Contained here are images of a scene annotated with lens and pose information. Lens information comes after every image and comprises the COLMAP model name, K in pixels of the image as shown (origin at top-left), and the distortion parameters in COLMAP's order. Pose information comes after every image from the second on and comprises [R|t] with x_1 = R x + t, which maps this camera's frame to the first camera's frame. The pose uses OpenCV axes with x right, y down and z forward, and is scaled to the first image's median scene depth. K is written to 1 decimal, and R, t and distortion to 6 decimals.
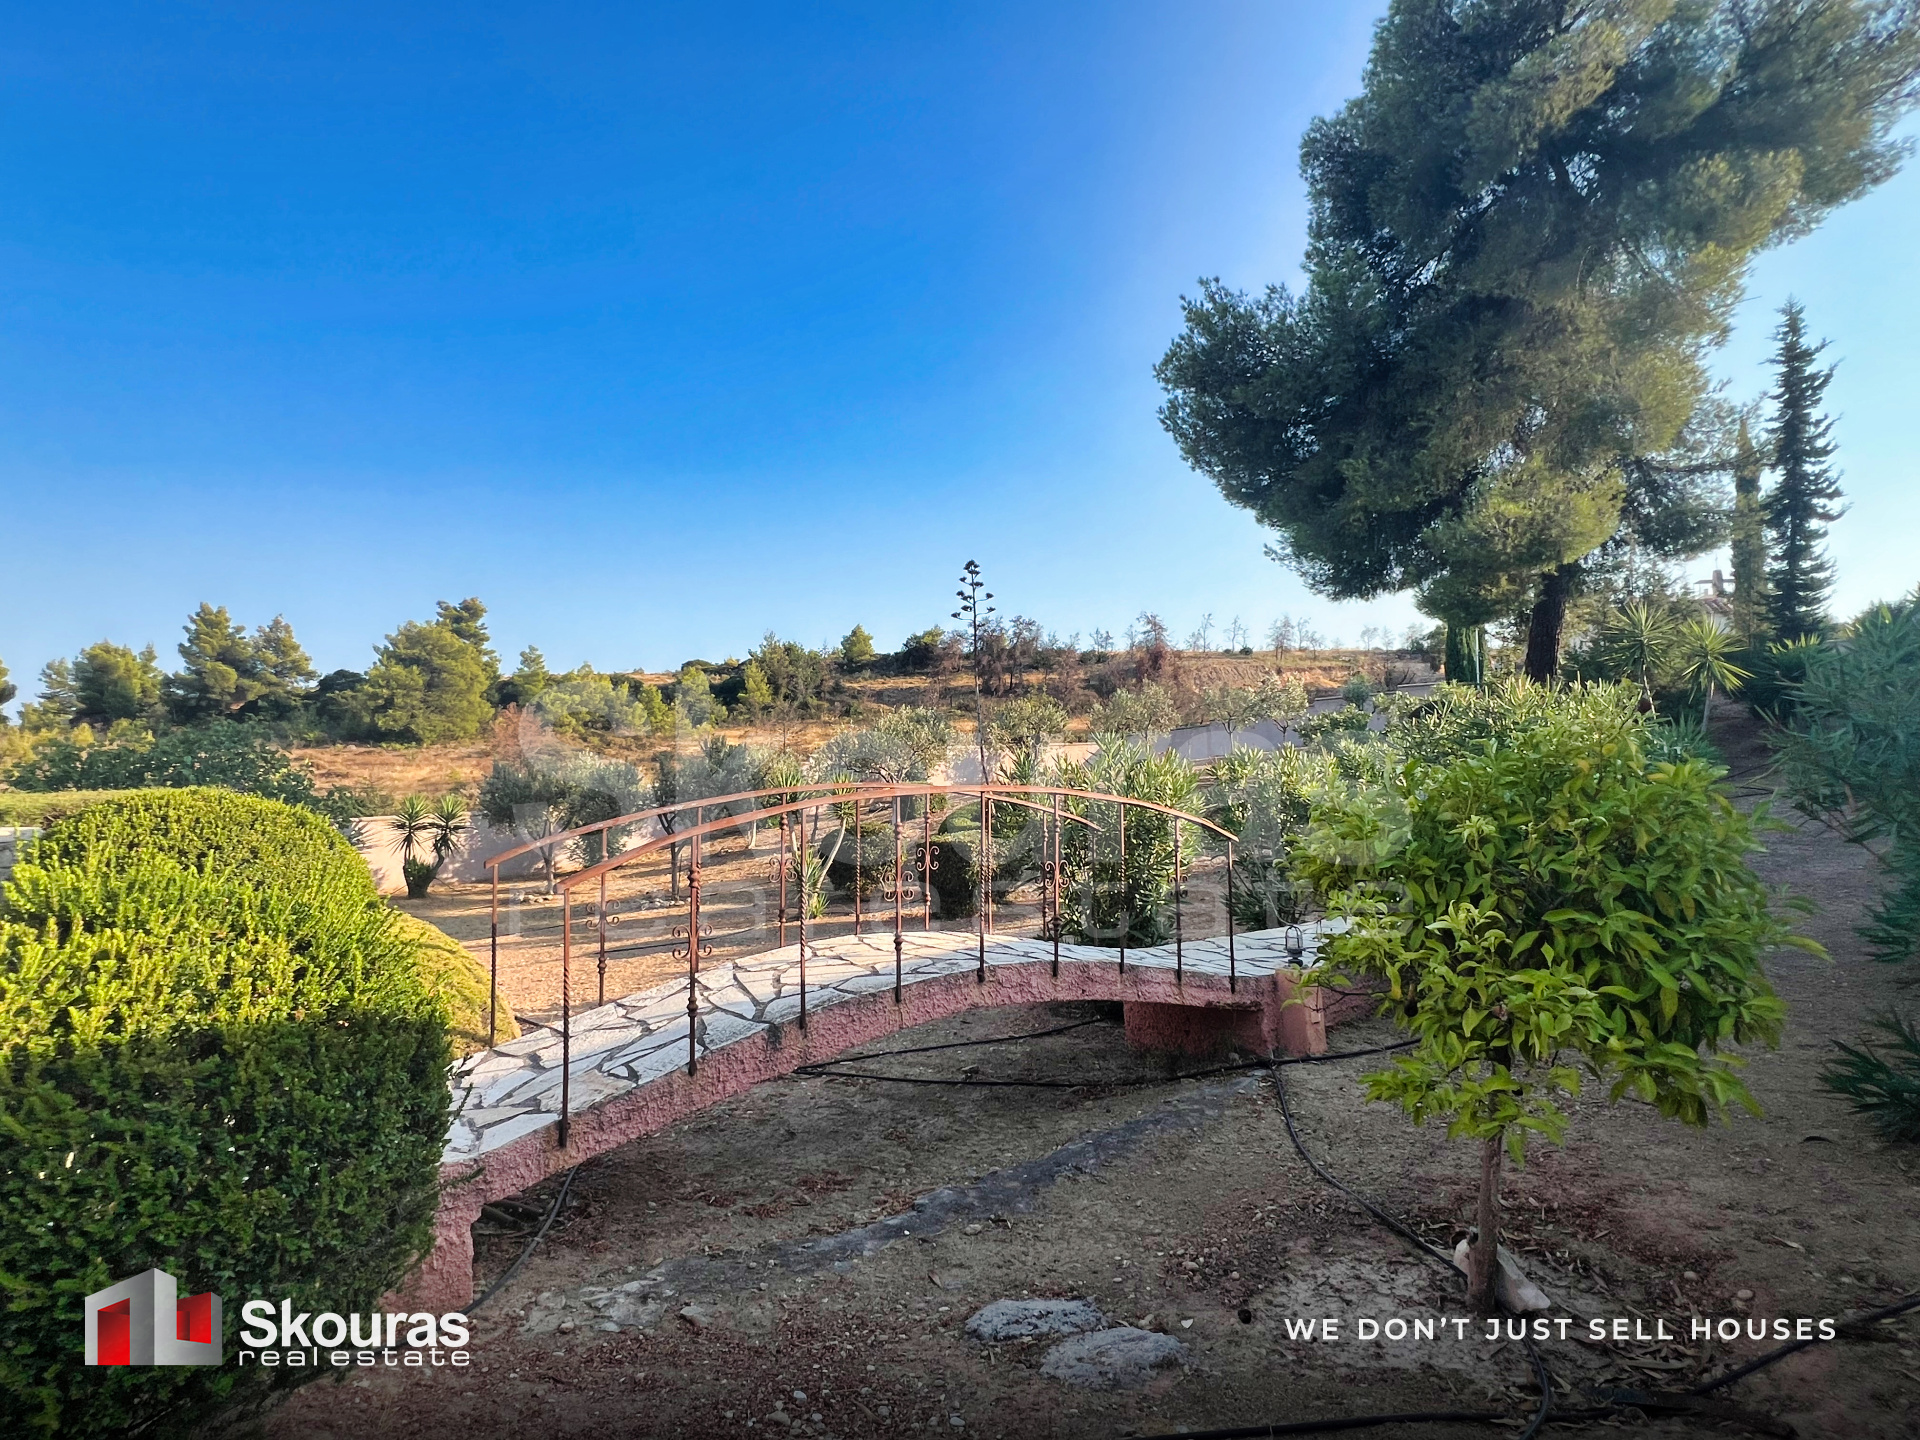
lens RADIAL K [[954.6, 0, 951.1], [0, 954.6, 689.2], [0, 0, 1]] dist [-0.003821, 0.001578]
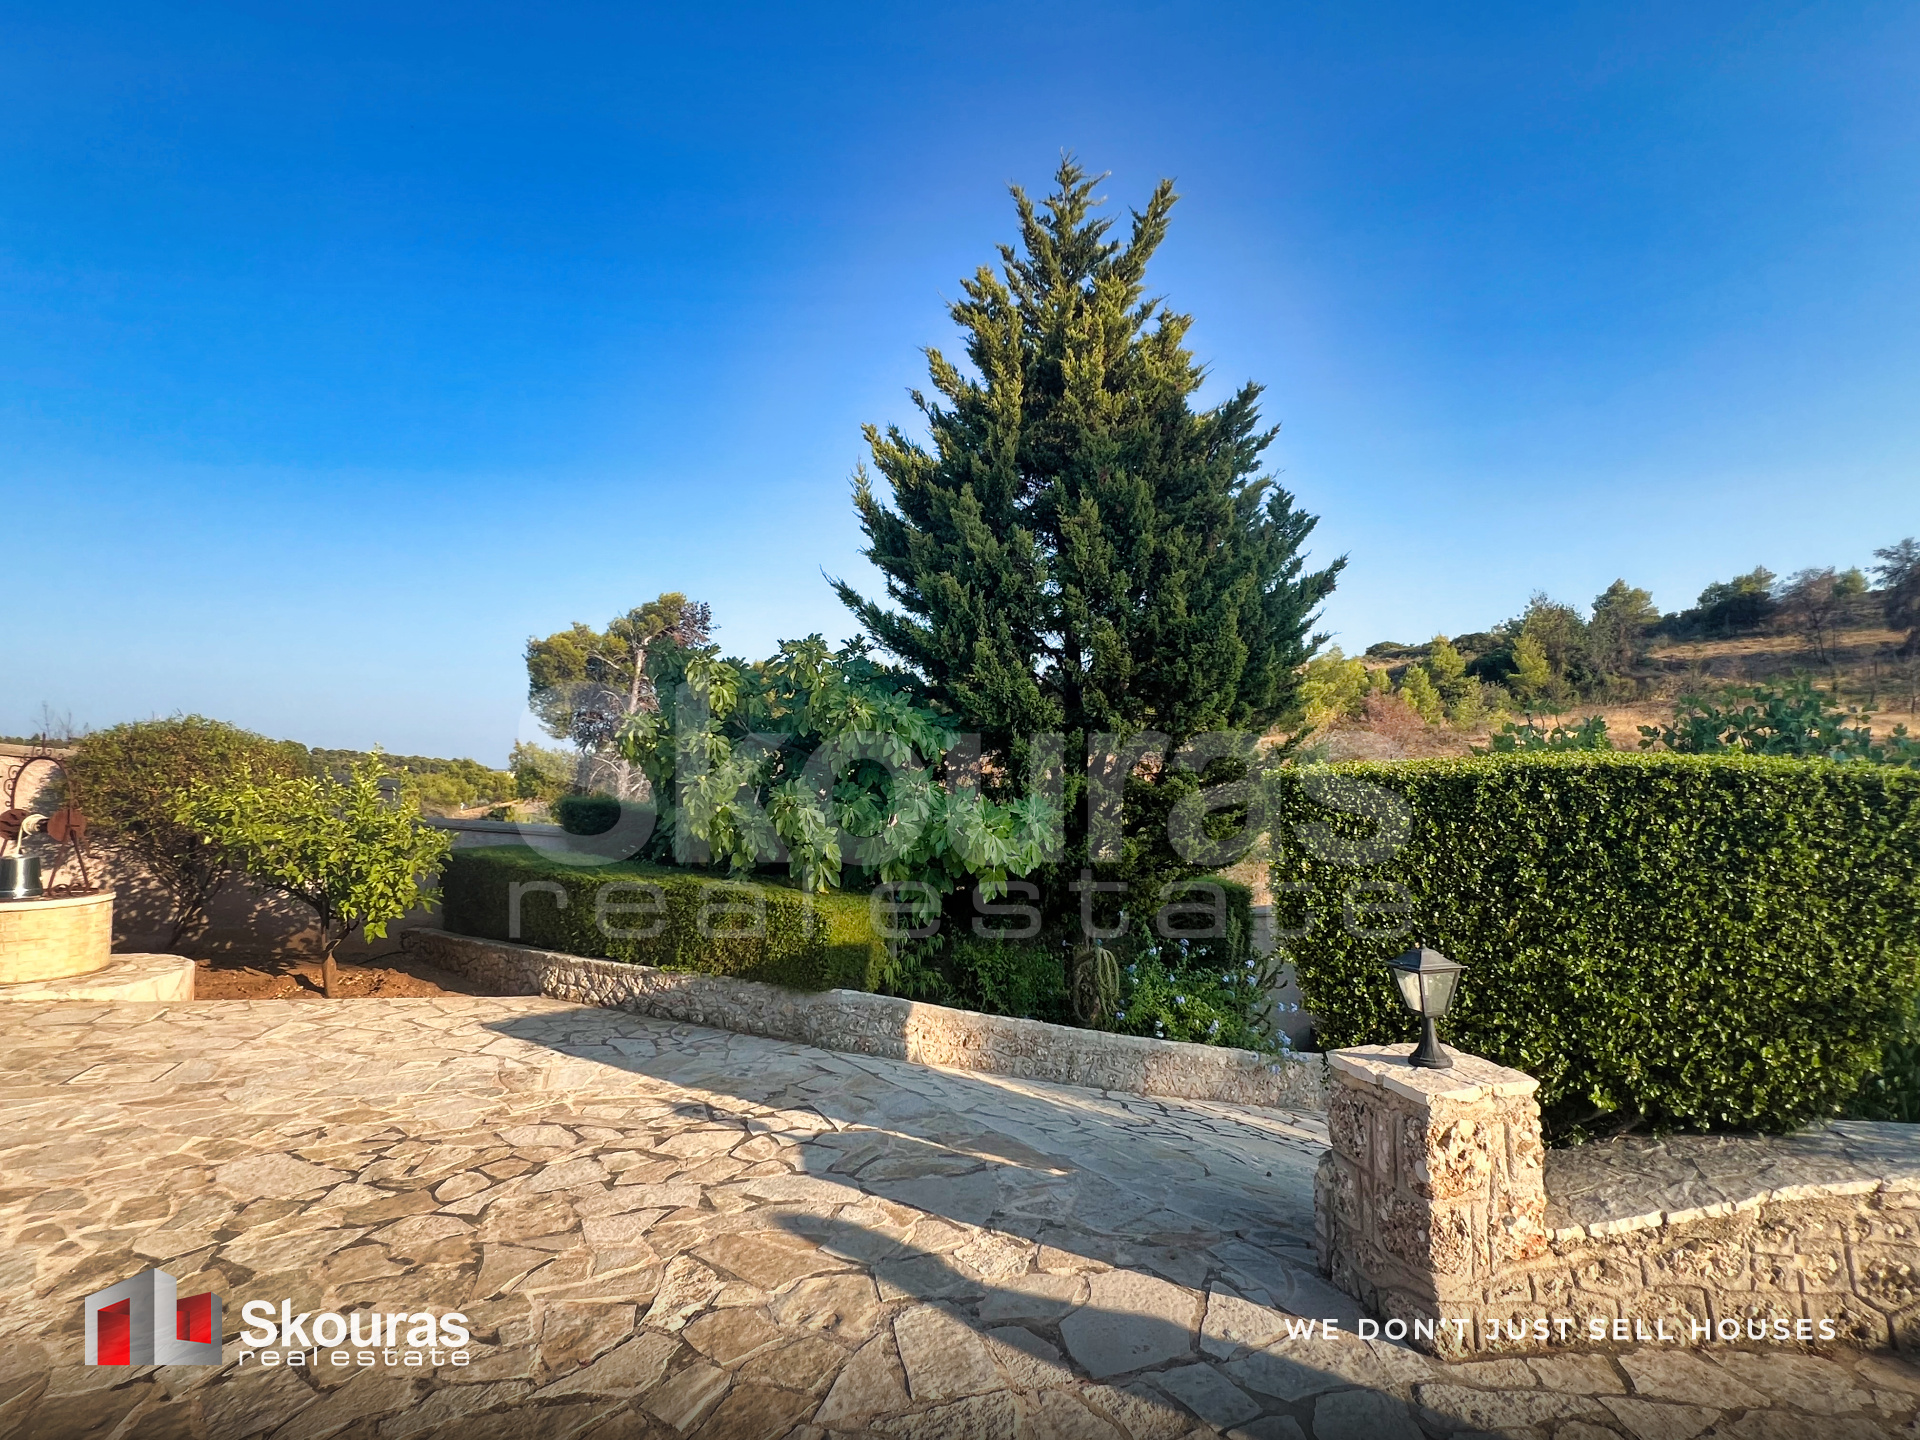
lens RADIAL K [[954.6, 0, 963.2], [0, 954.6, 728.5], [0, 0, 1]] dist [-0.003821, 0.001578]
pose [[0.844916, -0.027281, -0.534203, -0.187819], [0.050656, 0.998291, 0.029138, 0.004350], [0.532495, -0.051680, 0.844854, 0.086058]]
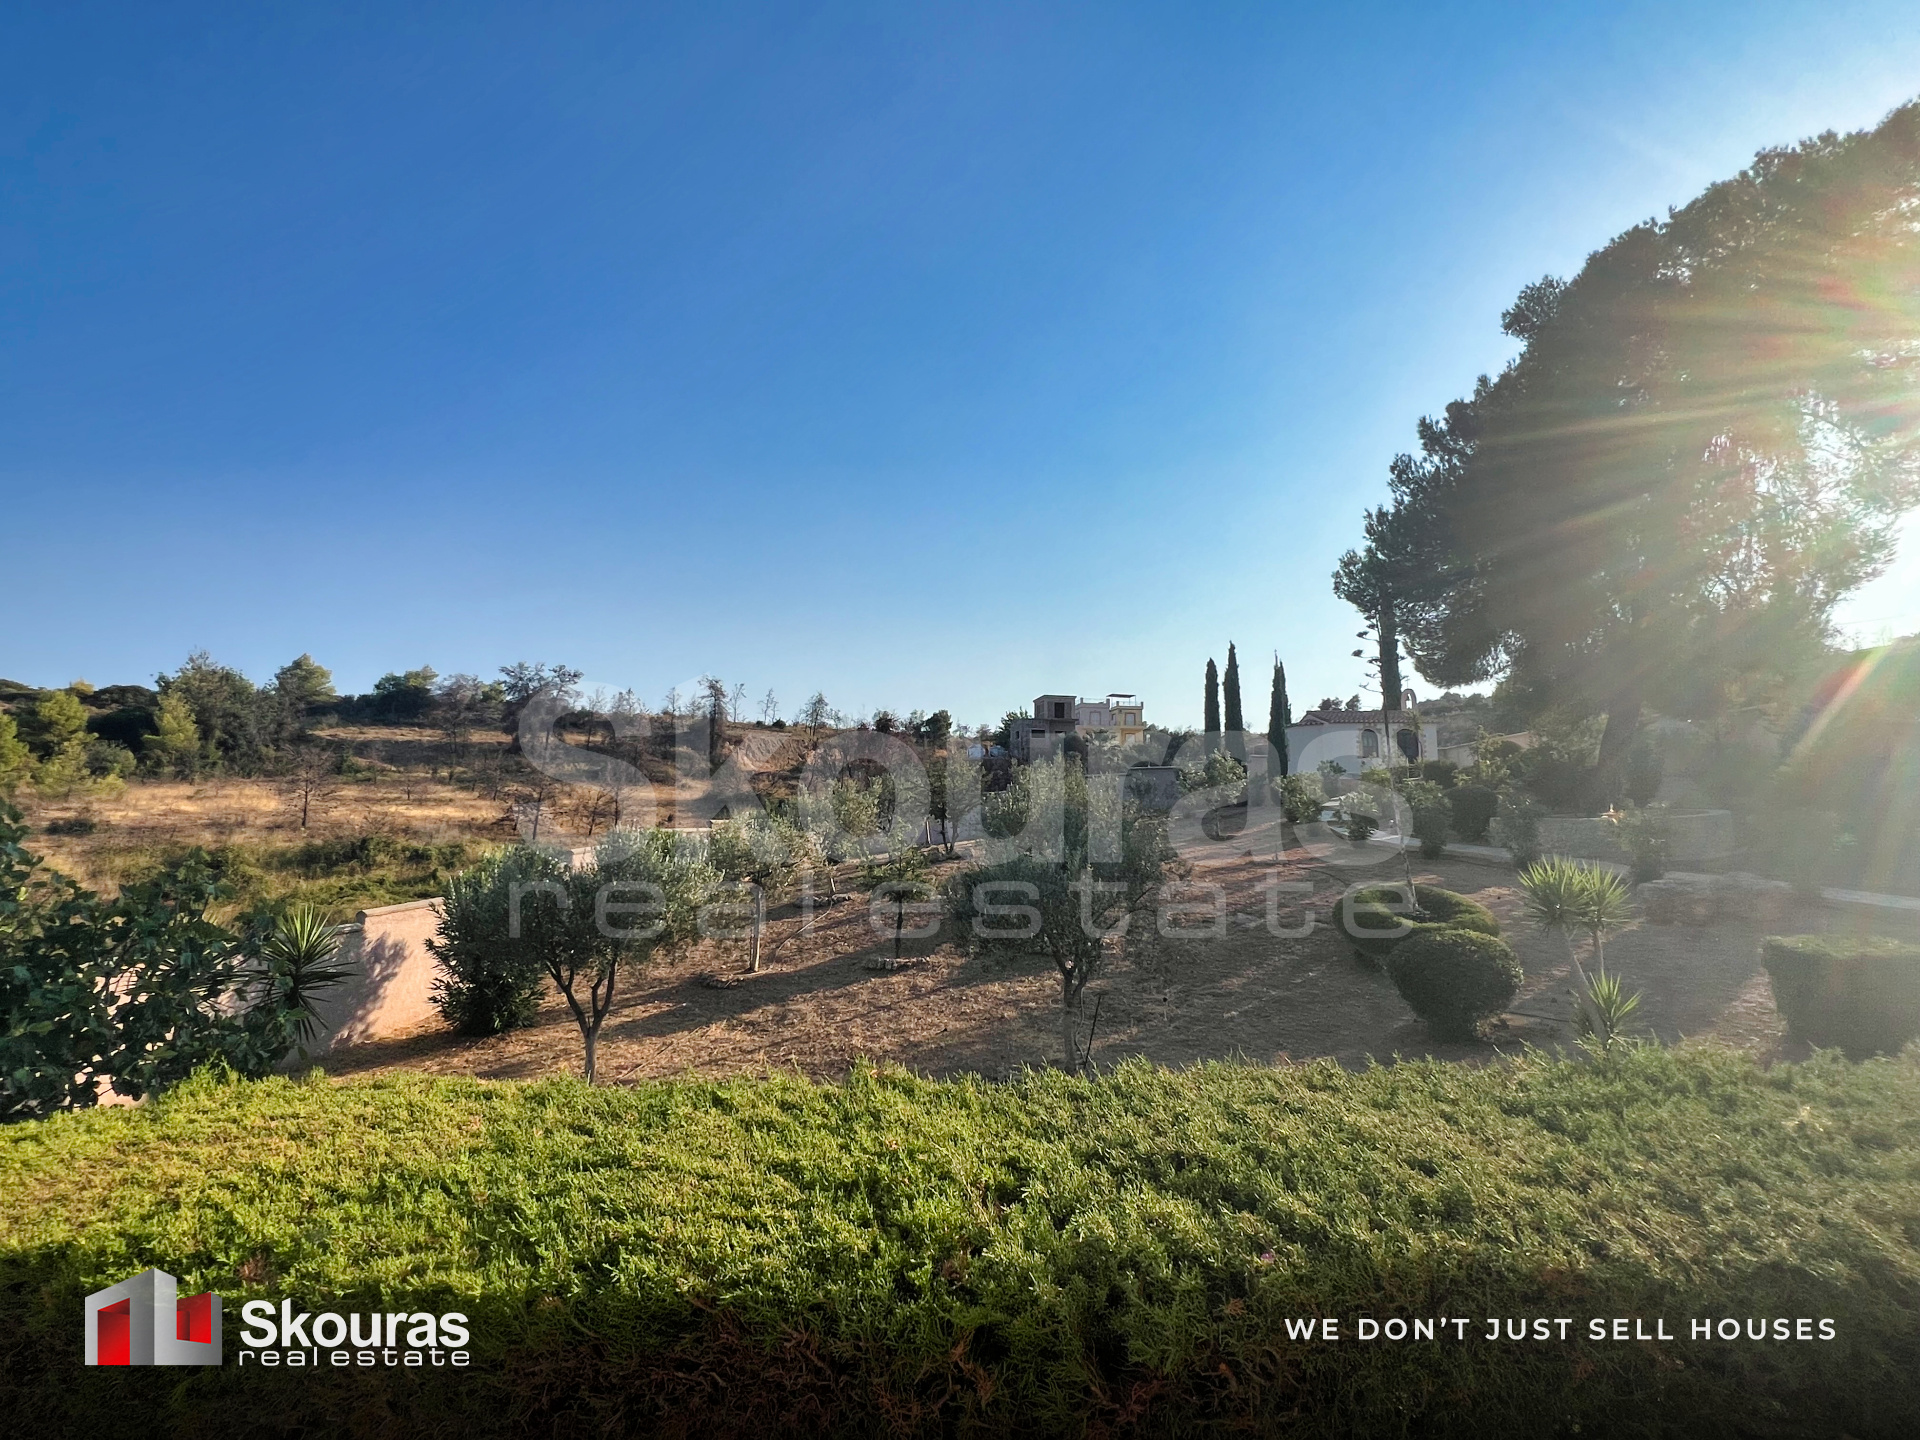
lens RADIAL K [[954.6, 0, 951.4], [0, 954.6, 714.9], [0, 0, 1]] dist [-0.003821, 0.001578]
pose [[0.820790, 0.075974, 0.566156, -0.138447], [-0.048236, 0.996794, -0.063832, 0.006441], [-0.569190, 0.025084, 0.821823, 0.105410]]
